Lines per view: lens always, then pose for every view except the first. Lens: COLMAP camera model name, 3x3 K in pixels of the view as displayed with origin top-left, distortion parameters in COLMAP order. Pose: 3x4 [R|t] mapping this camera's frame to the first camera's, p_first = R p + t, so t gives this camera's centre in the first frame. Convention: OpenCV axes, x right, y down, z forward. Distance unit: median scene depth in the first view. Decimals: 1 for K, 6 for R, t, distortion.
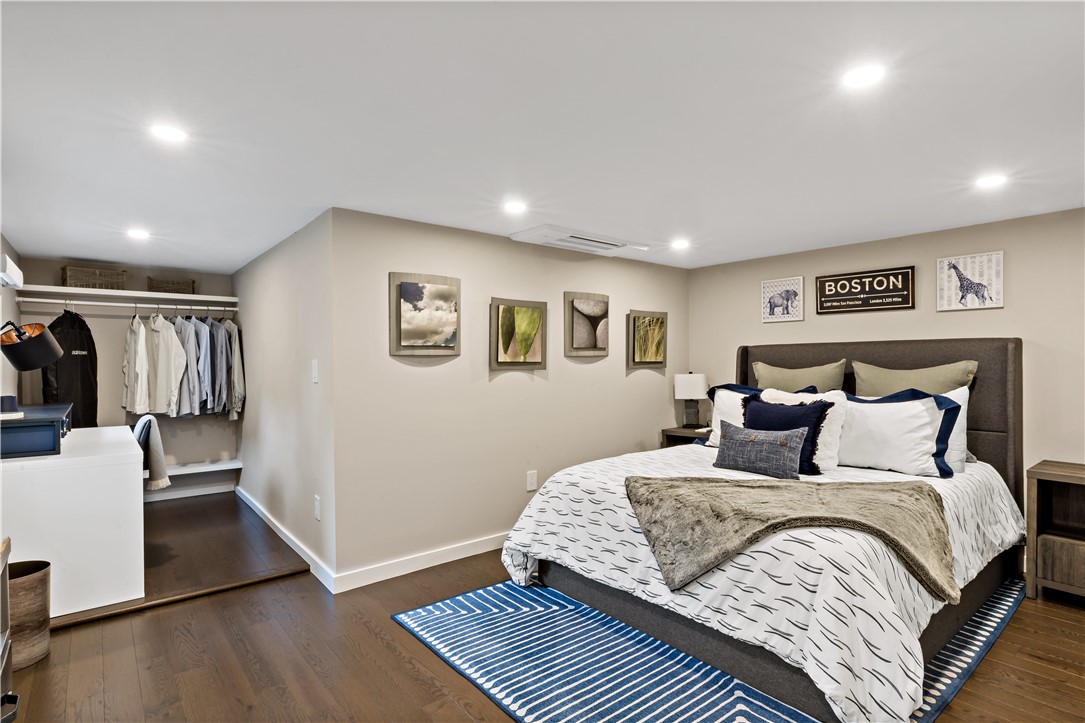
lens RADIAL K [[556.8, 0, 544.6], [0, 556.8, 364.0], [0, 0, 1]] dist [0.000385, 0.000377]
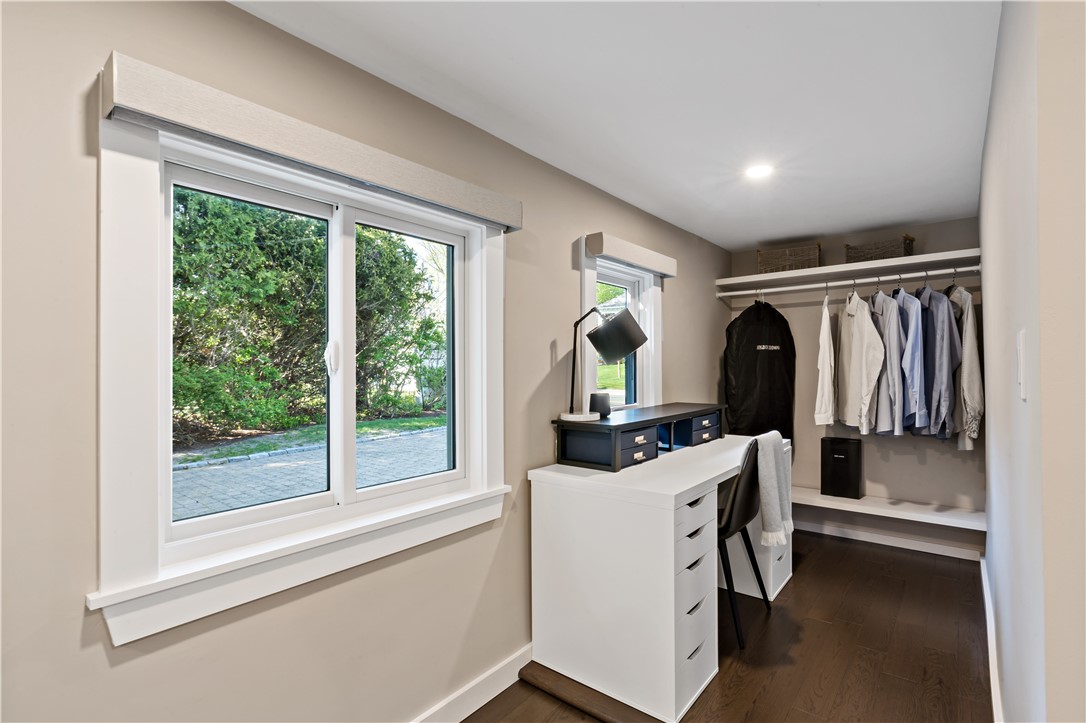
lens RADIAL K [[506.7, 0, 545.7], [0, 506.7, 369.1], [0, 0, 1]] dist [0.011662, 0.000384]
pose [[0.212147, 0.005038, -0.977225, -0.254773], [0.001296, 0.999984, 0.005436, 0.018982], [0.977237, -0.002420, 0.212137, 0.995438]]
